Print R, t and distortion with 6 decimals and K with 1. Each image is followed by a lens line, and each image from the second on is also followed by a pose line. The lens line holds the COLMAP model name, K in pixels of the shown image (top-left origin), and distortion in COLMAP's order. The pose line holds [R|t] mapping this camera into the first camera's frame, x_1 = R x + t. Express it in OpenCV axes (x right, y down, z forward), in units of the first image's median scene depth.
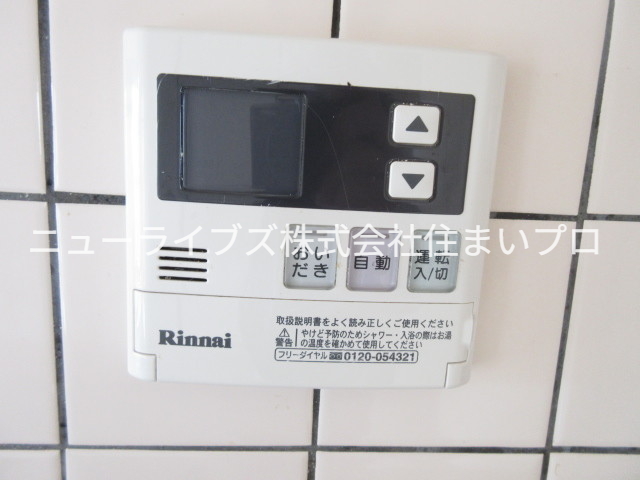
lens RADIAL K [[474.9, 0, 317.1], [0, 474.9, 243.5], [0, 0, 1]] dist [0.008793, -0.001362]
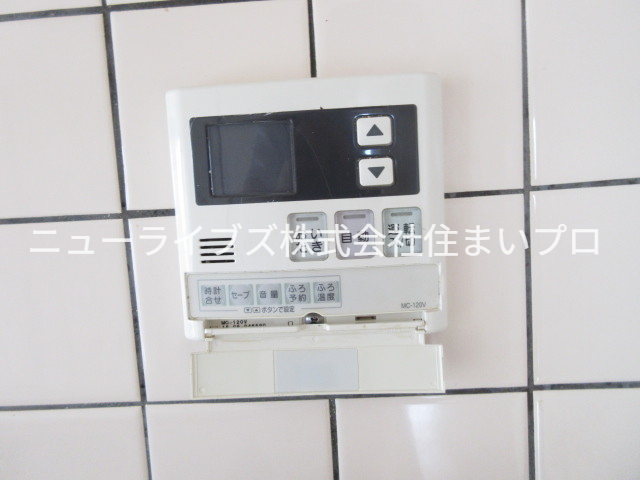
lens RADIAL K [[474.9, 0, 323.2], [0, 474.9, 243.2], [0, 0, 1]] dist [0.008793, -0.001362]
pose [[0.988501, -0.093792, -0.118612, 0.170980], [0.084710, 0.993235, -0.079428, 0.143587], [0.125259, 0.068467, 0.989759, -0.297699]]
